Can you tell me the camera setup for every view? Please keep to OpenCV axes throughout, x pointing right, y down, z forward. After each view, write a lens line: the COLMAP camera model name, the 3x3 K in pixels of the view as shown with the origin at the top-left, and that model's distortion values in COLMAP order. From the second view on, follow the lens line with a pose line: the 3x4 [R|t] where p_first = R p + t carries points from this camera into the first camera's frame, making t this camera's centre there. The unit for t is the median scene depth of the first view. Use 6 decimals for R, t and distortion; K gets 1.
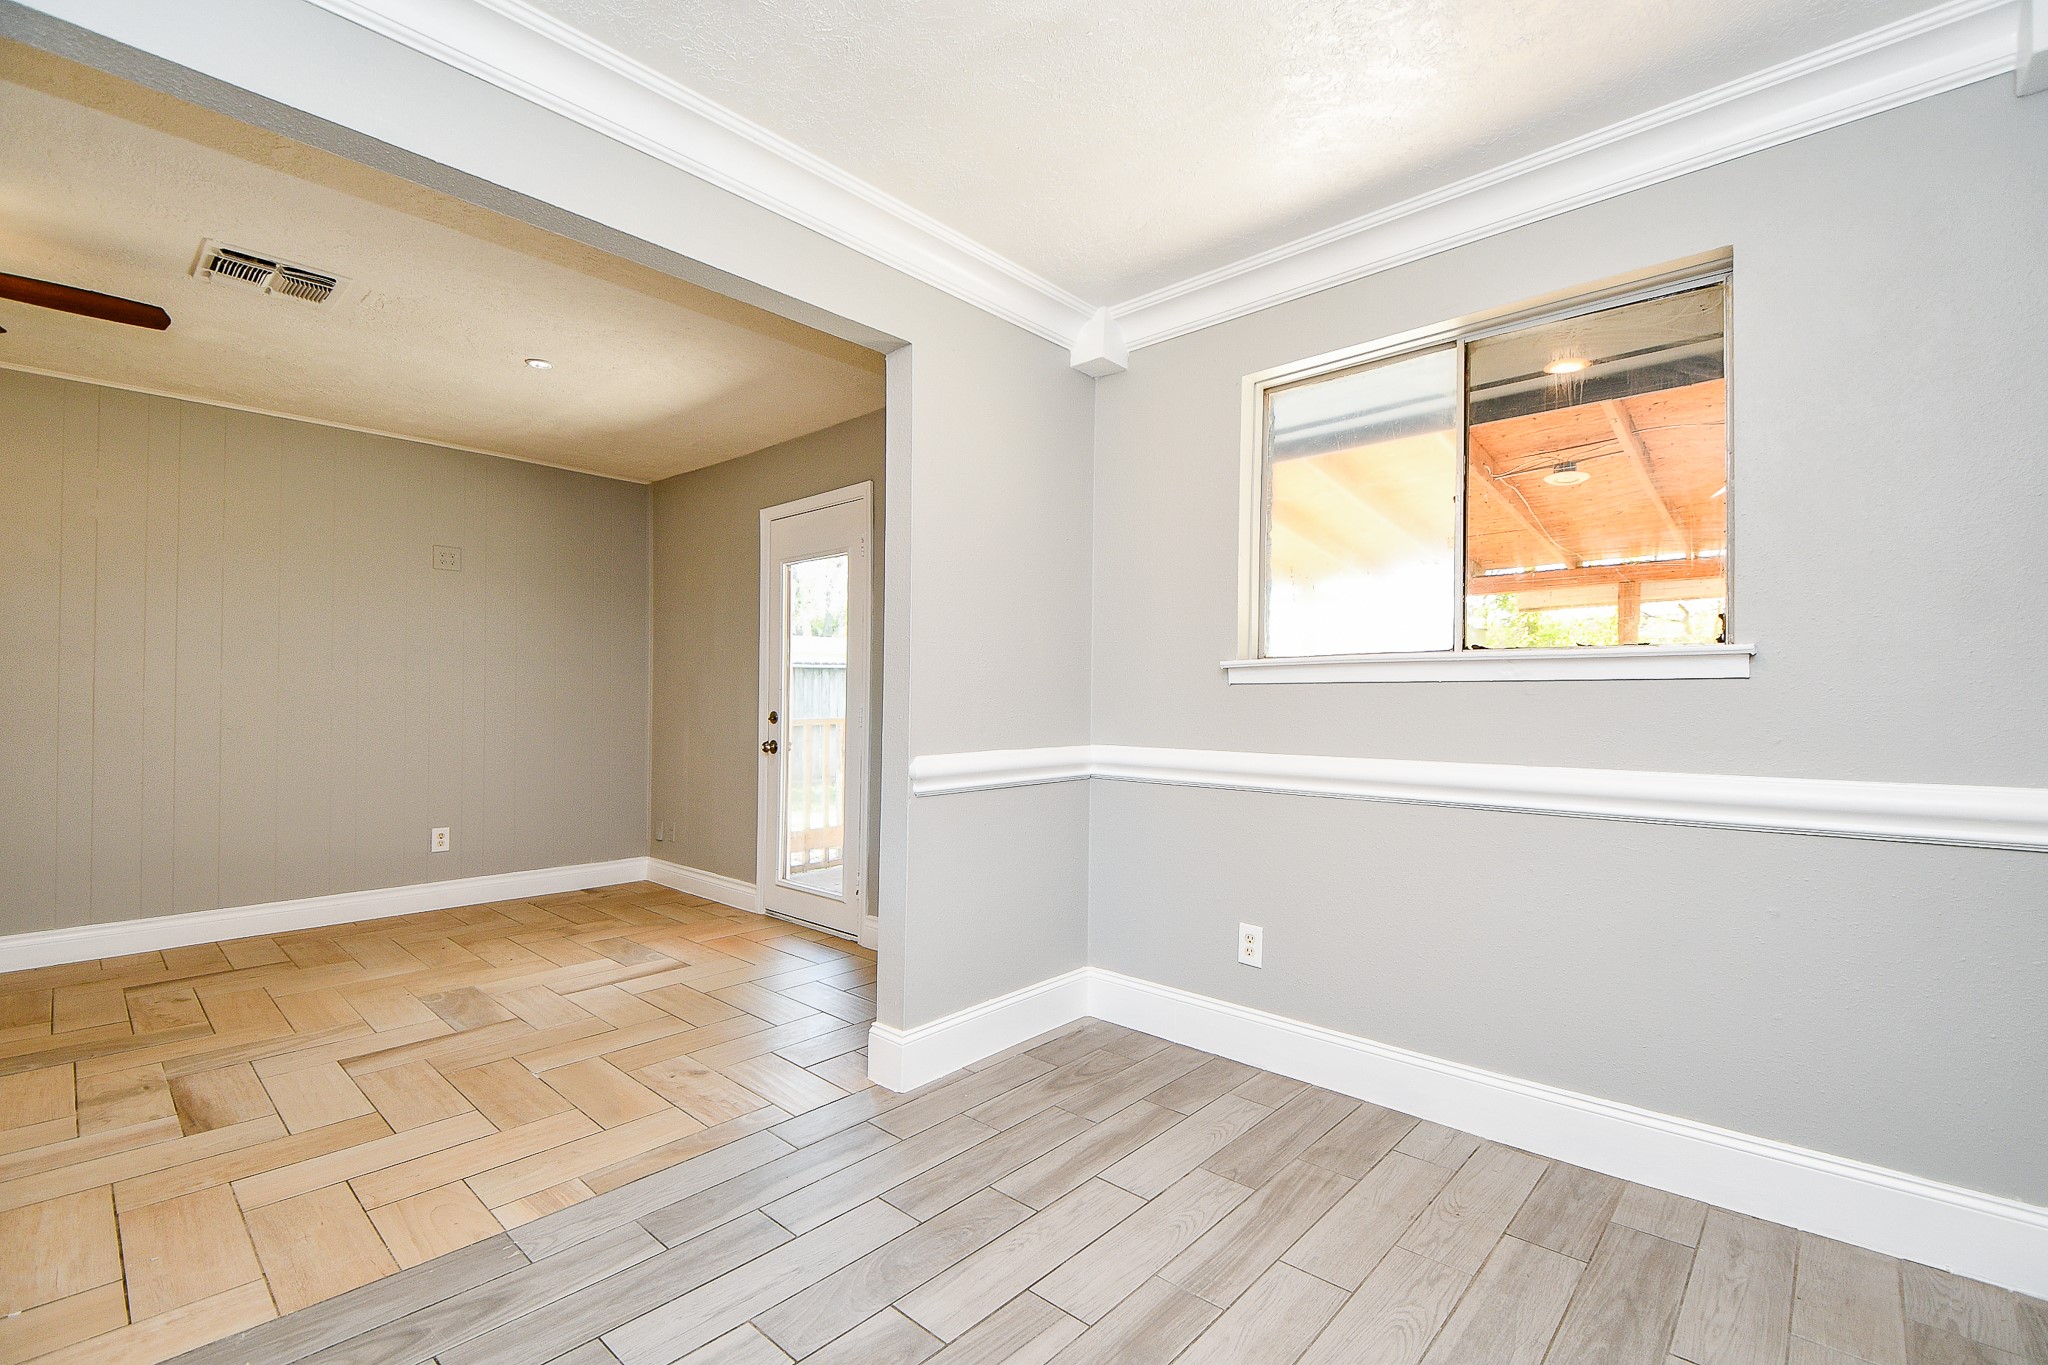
lens RADIAL K [[888.1, 0, 1040.9], [0, 888.1, 700.9], [0, 0, 1]] dist [0.015371, -0.009861]
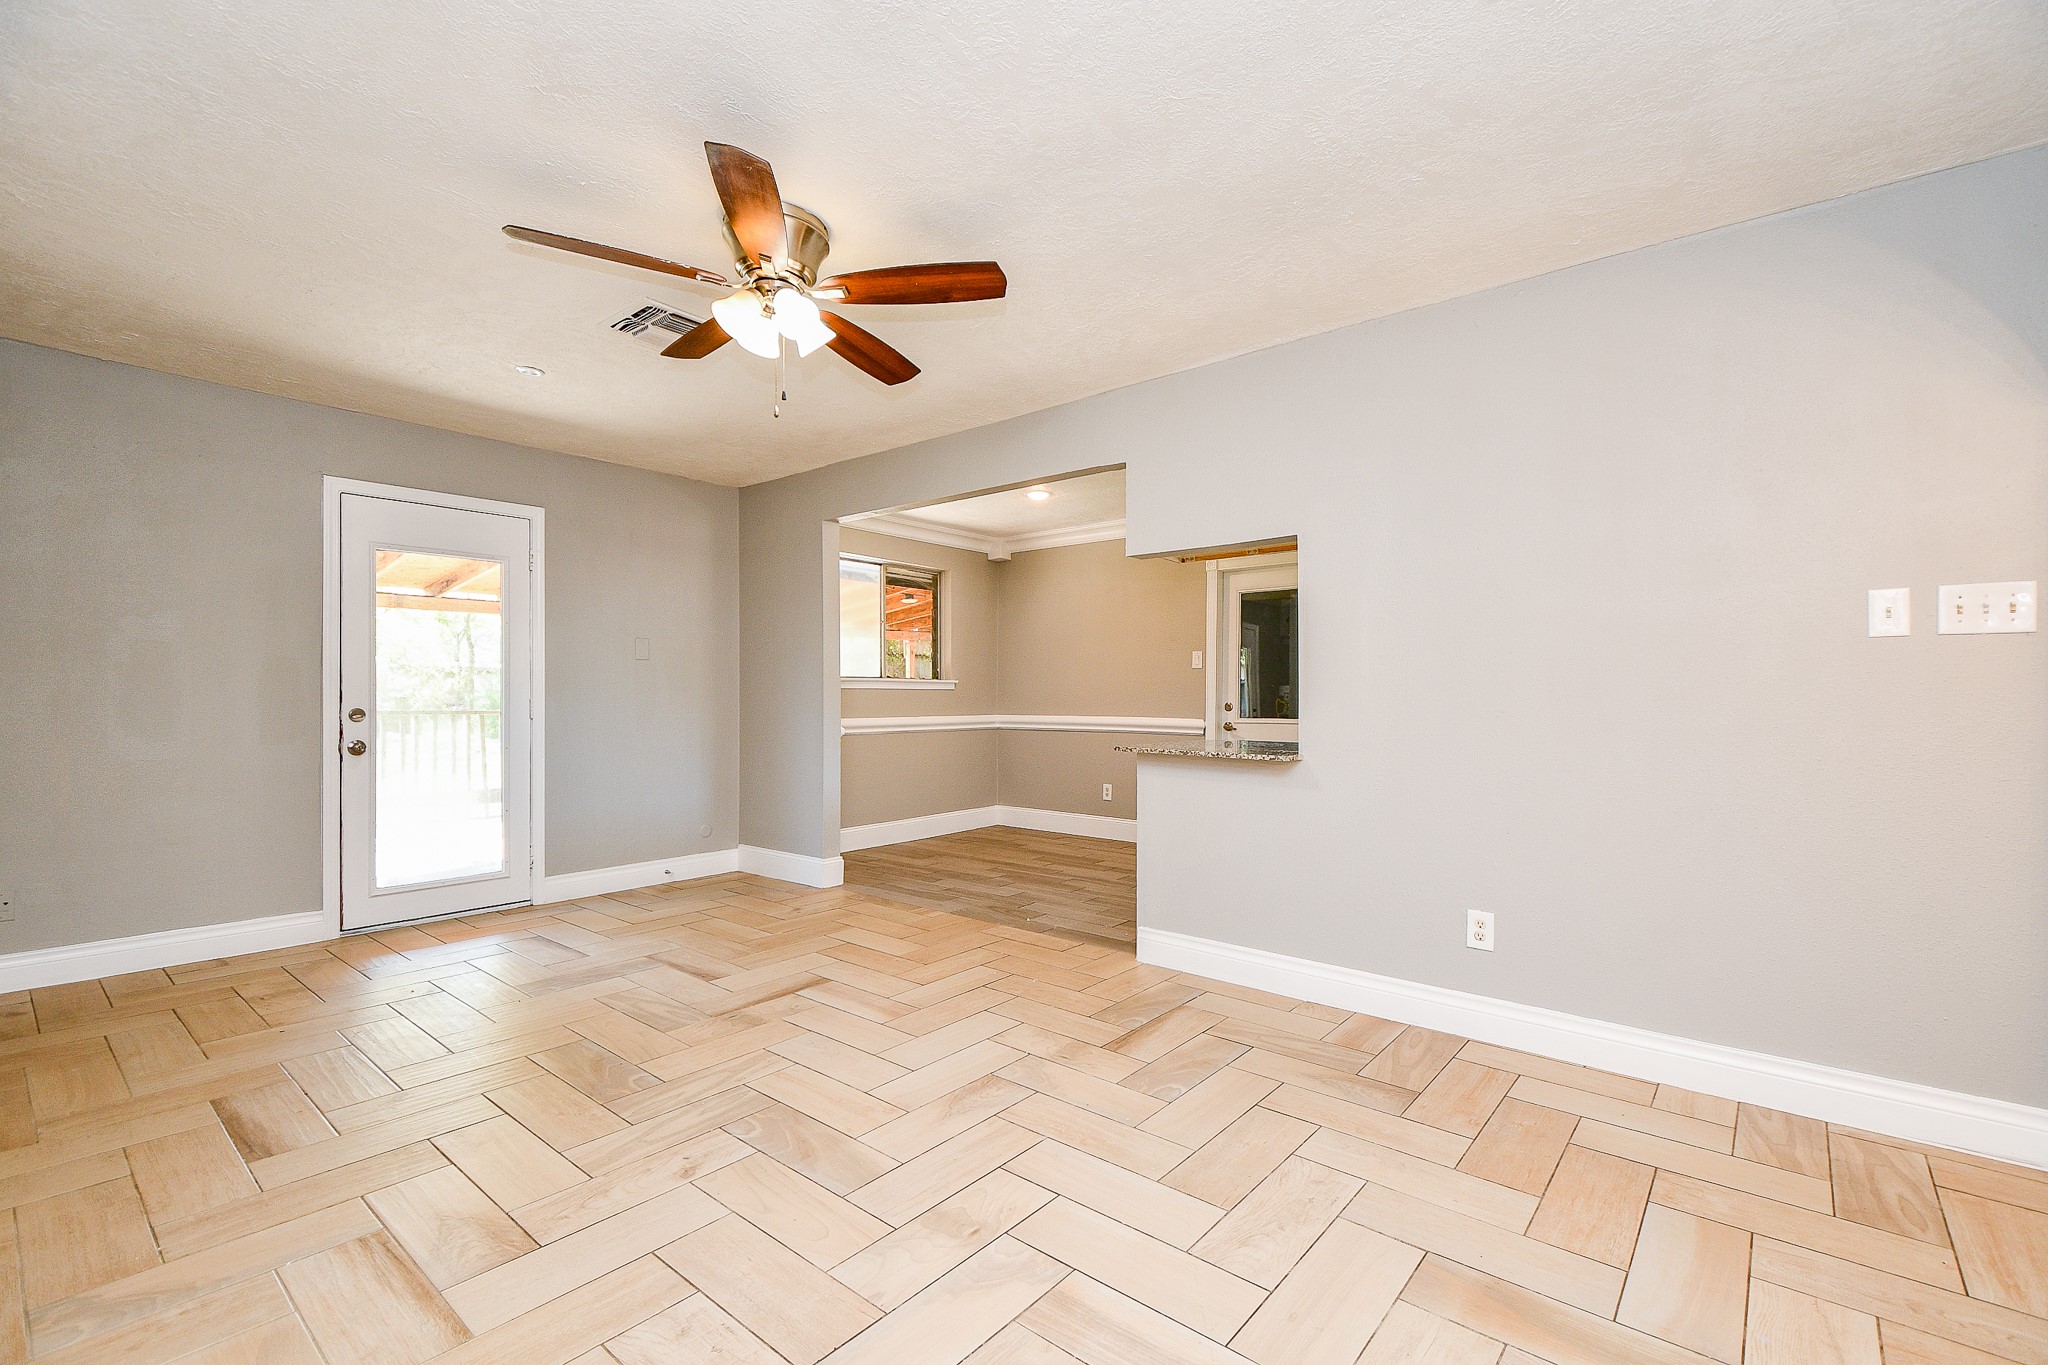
lens RADIAL K [[888.1, 0, 1012.1], [0, 888.1, 690.7], [0, 0, 1]] dist [0.015371, -0.009861]
pose [[-0.028250, 0.002861, 0.999597, -2.036648], [-0.002237, 0.999993, -0.002925, -0.007216], [-0.999598, -0.002319, -0.028243, 0.597115]]
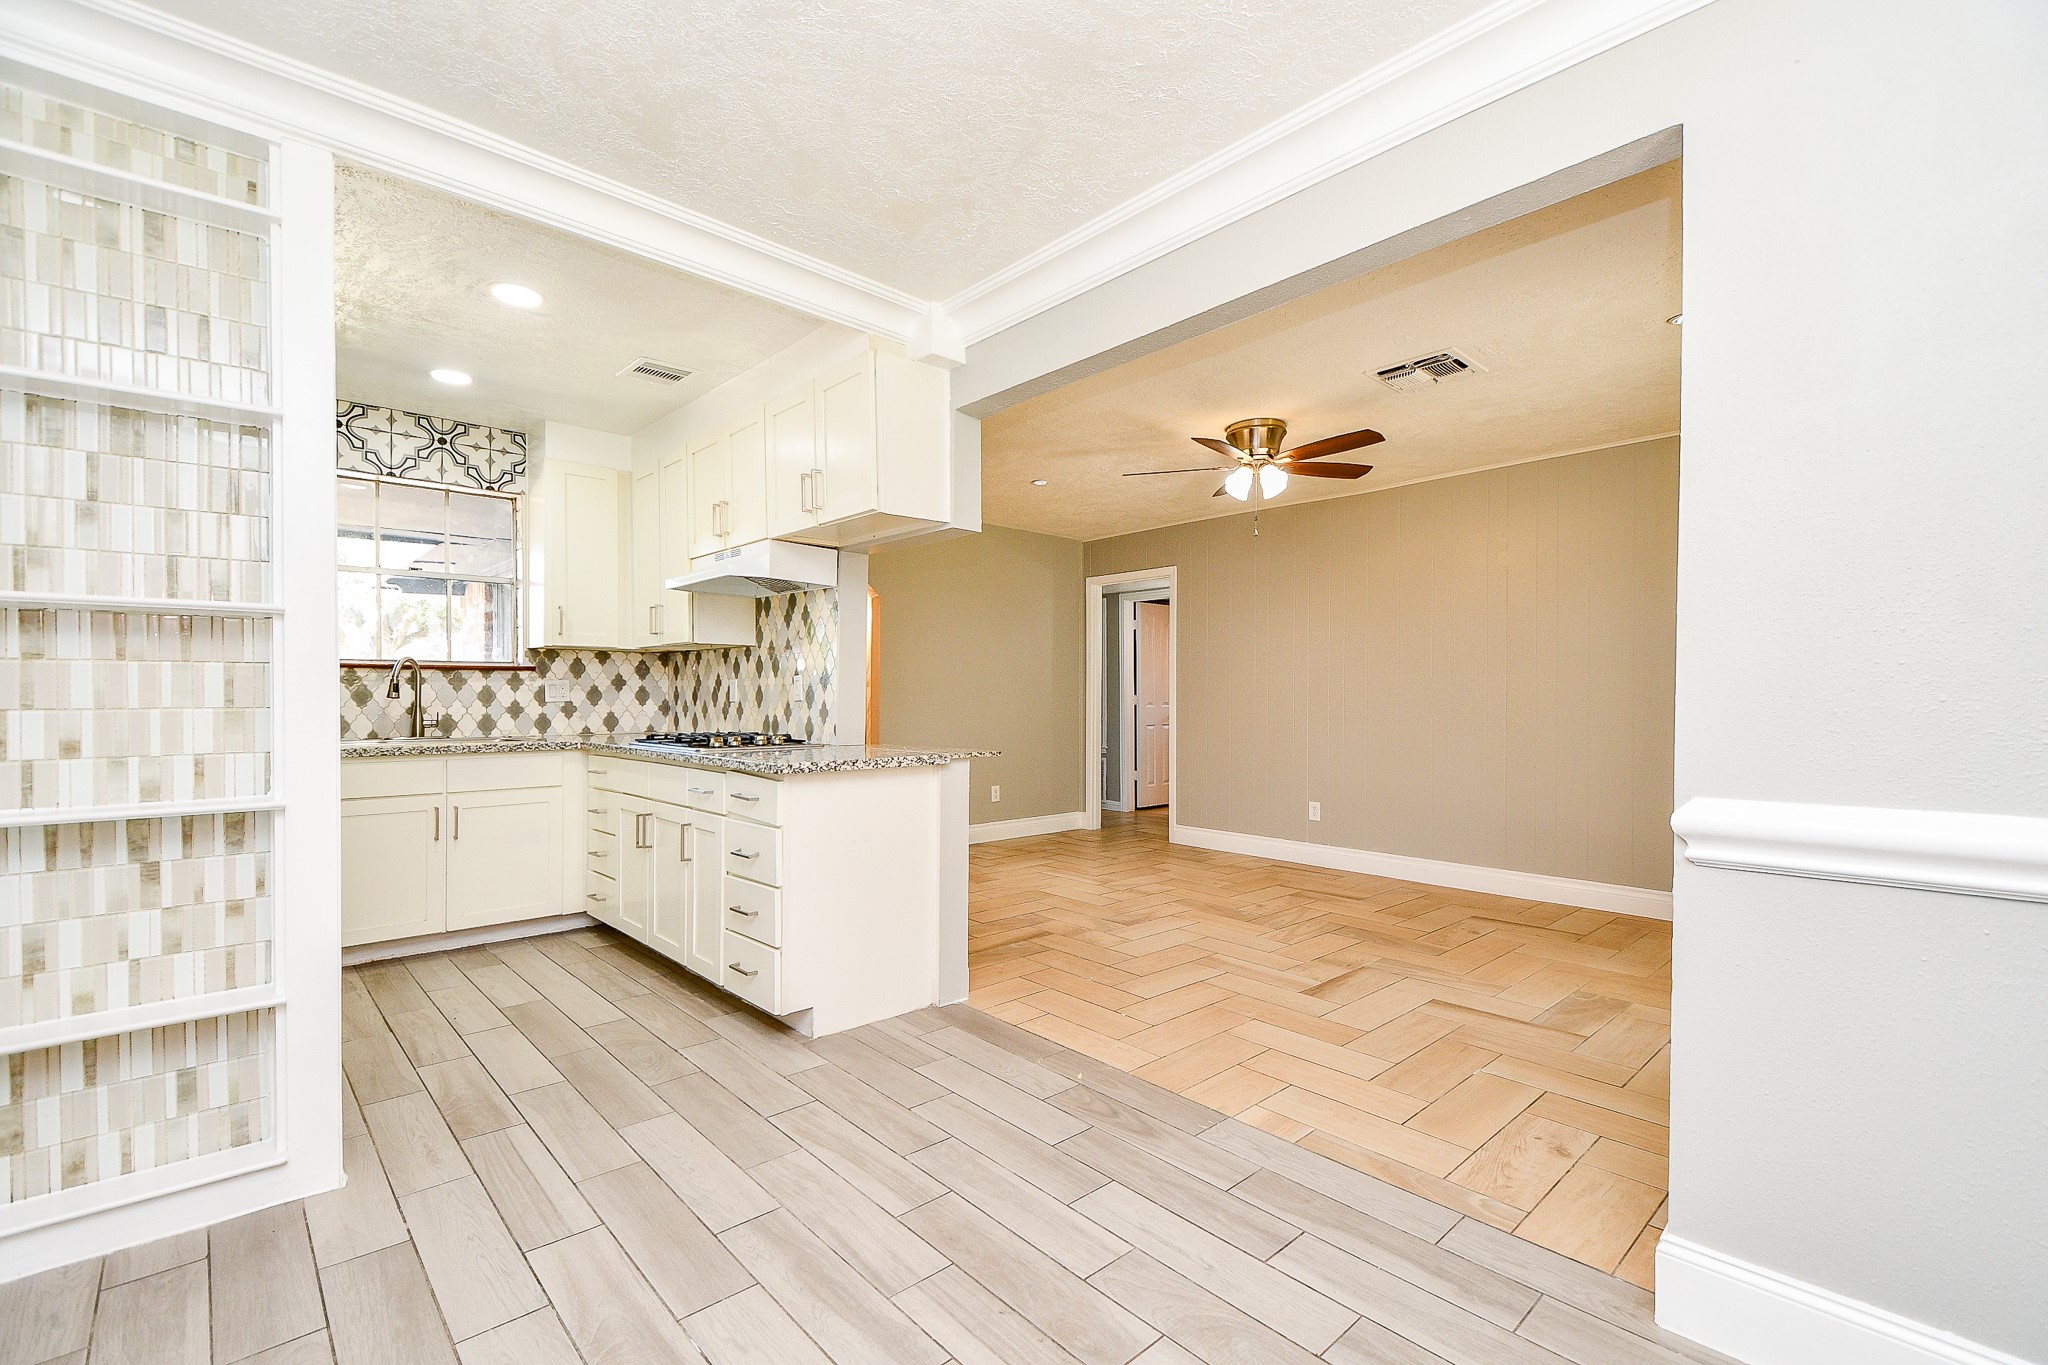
lens RADIAL K [[888.1, 0, 1018.9], [0, 888.1, 709.2], [0, 0, 1]] dist [0.015371, -0.009861]
pose [[-0.097138, 0.009802, -0.995223, 0.461074], [-0.005777, 0.999929, 0.010412, 0.000382], [0.995254, 0.006760, -0.097074, 0.547359]]
